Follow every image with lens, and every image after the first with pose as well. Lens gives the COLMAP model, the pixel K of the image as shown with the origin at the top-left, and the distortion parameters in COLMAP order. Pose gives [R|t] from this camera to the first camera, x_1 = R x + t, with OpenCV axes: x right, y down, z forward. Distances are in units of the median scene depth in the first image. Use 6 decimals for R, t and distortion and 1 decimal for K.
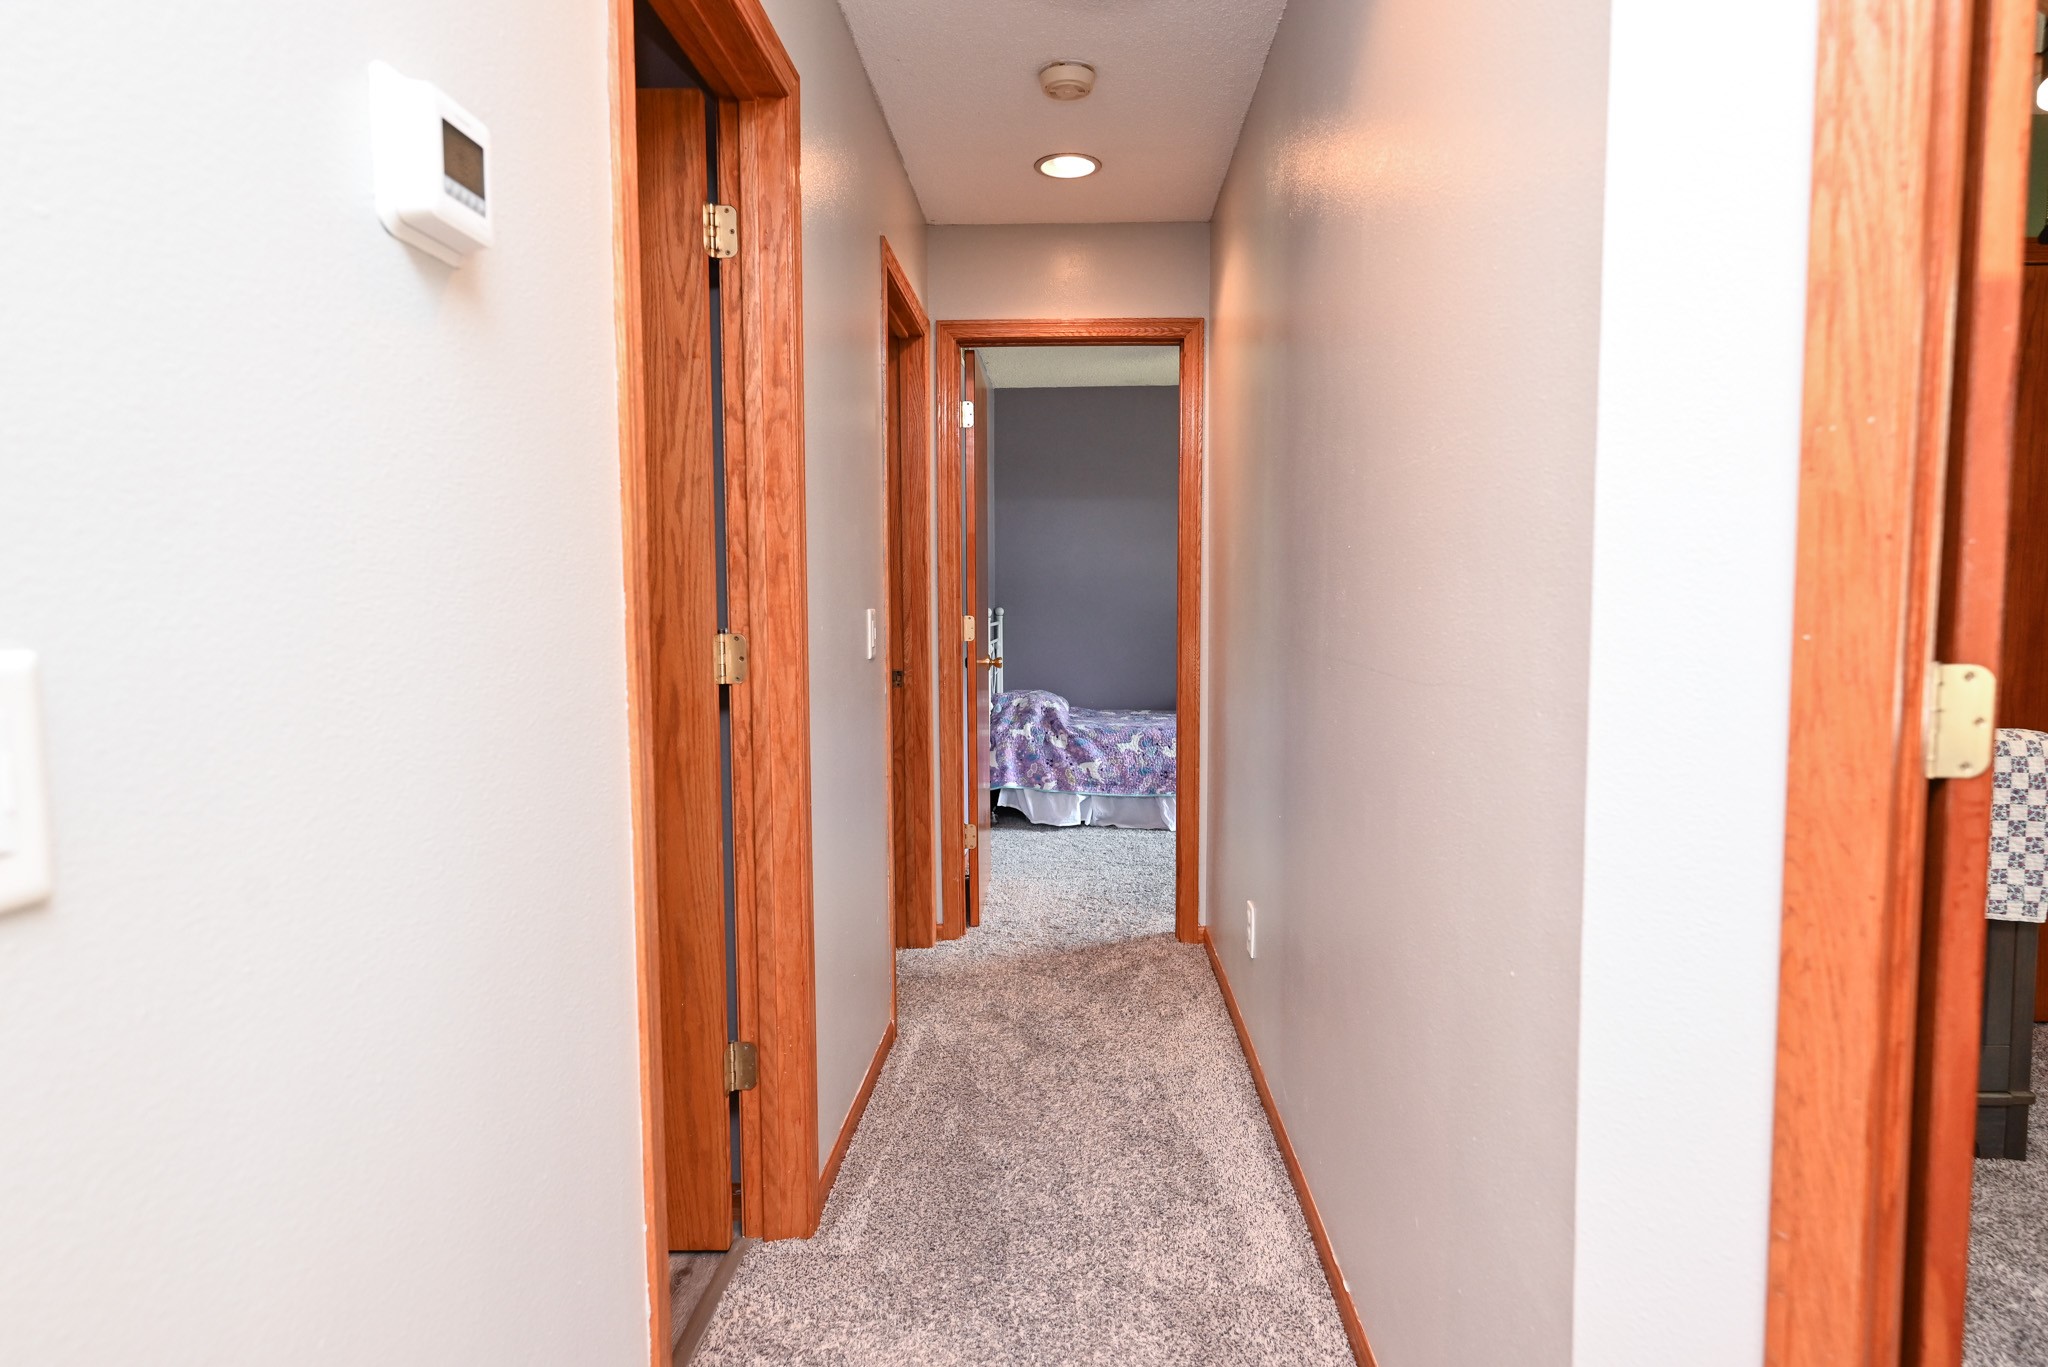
lens RADIAL K [[1159.0, 0, 1029.0], [0, 1159.0, 680.9], [0, 0, 1]] dist [0.002076, -0.001372]
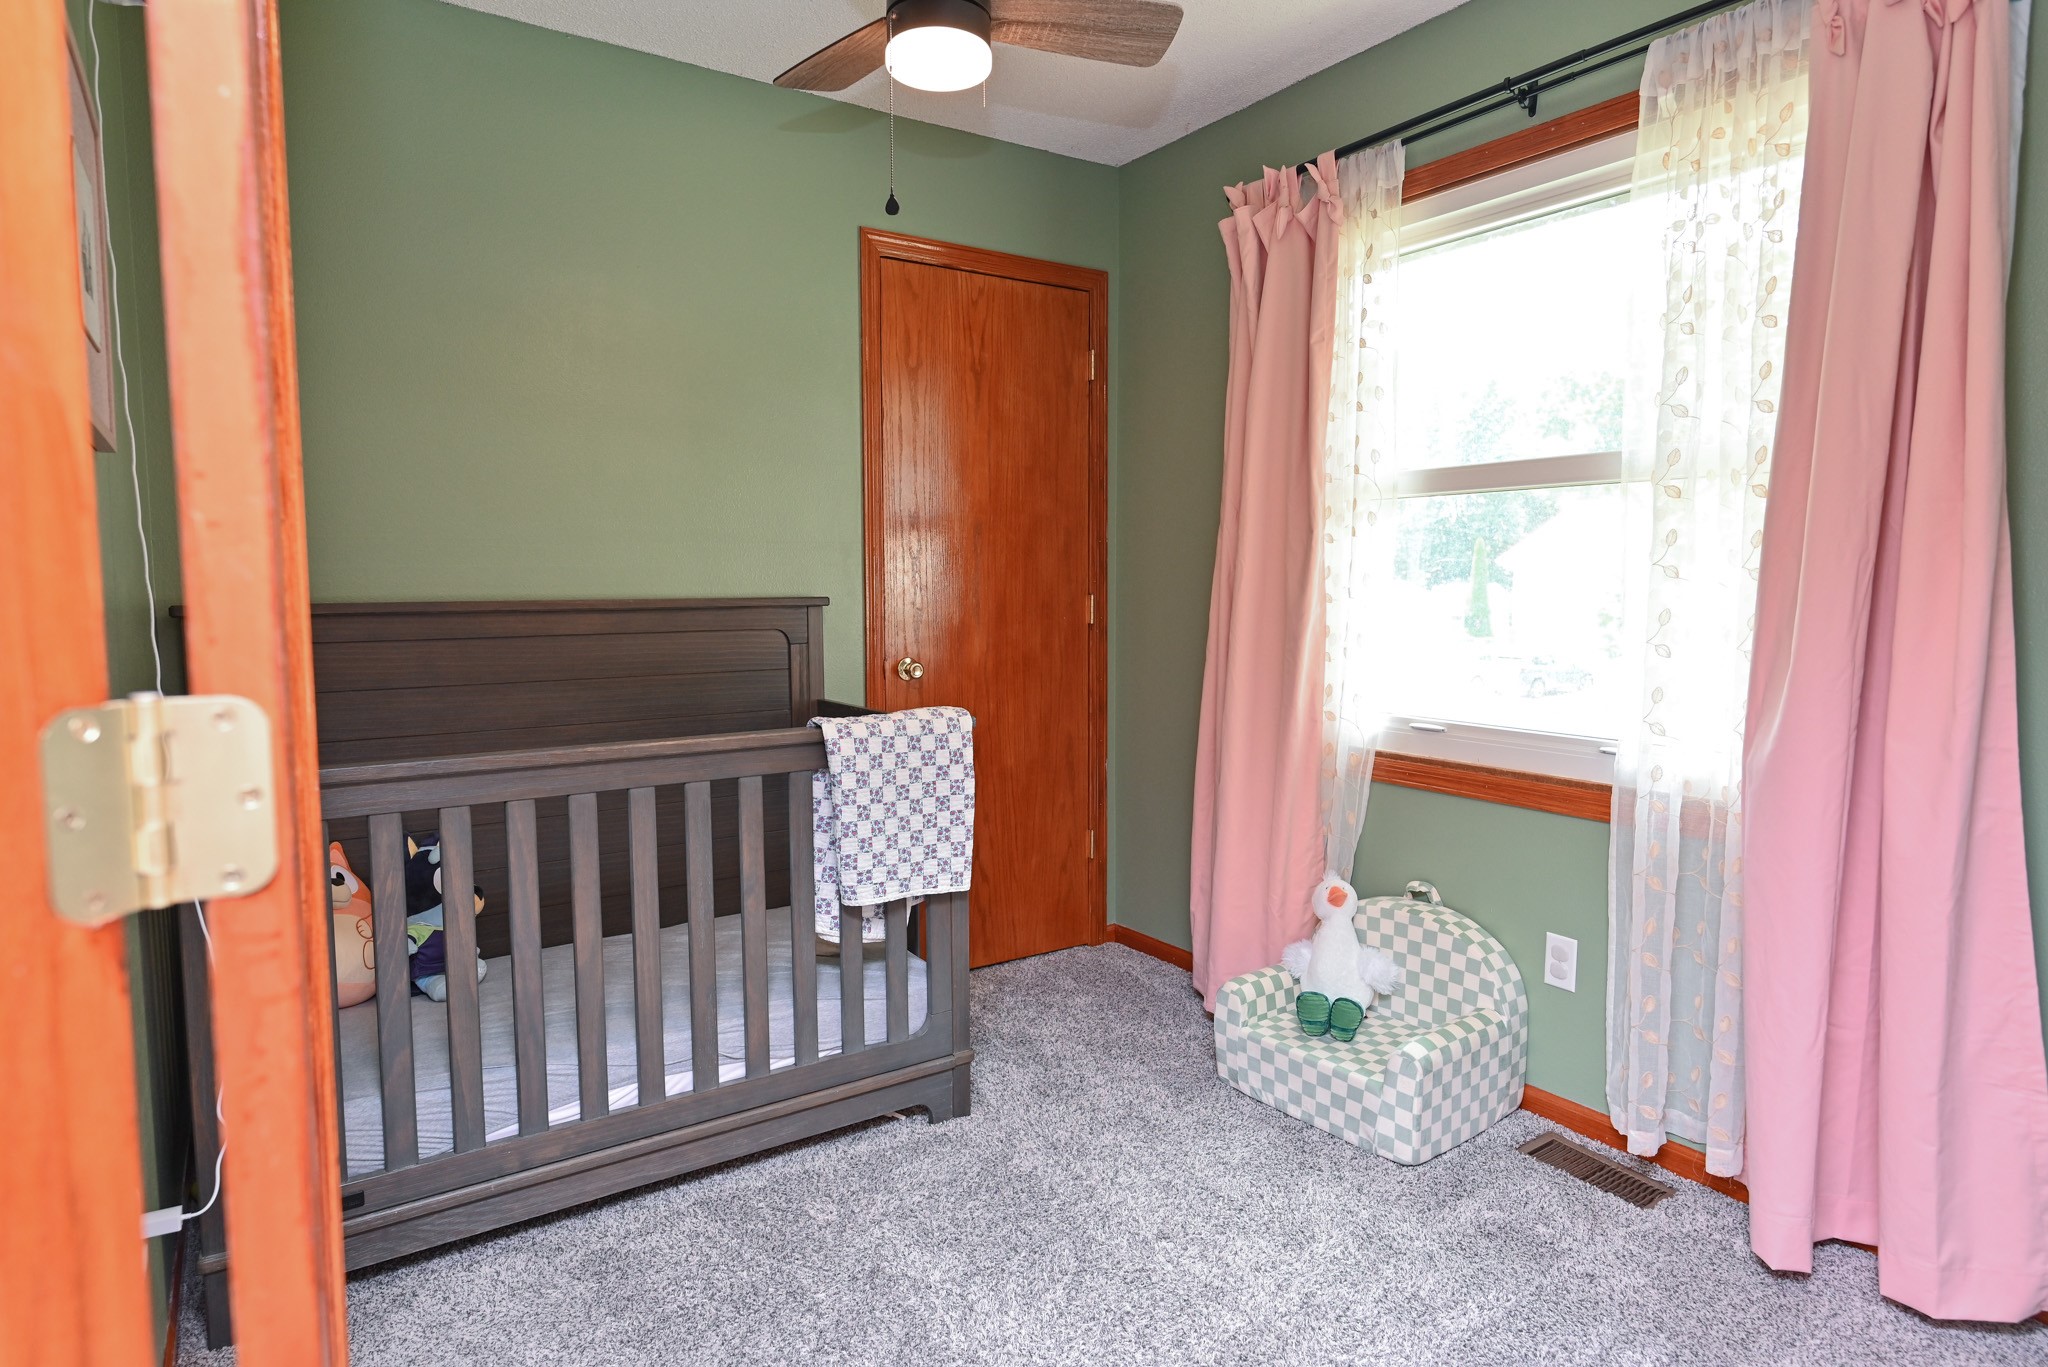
lens RADIAL K [[1159.0, 0, 1029.0], [0, 1159.0, 680.9], [0, 0, 1]] dist [0.002076, -0.001372]
pose [[0.804959, -0.049171, 0.591289, 0.309499], [0.039567, 0.998790, 0.029193, -0.008772], [-0.592009, -0.000104, 0.805931, 0.123685]]
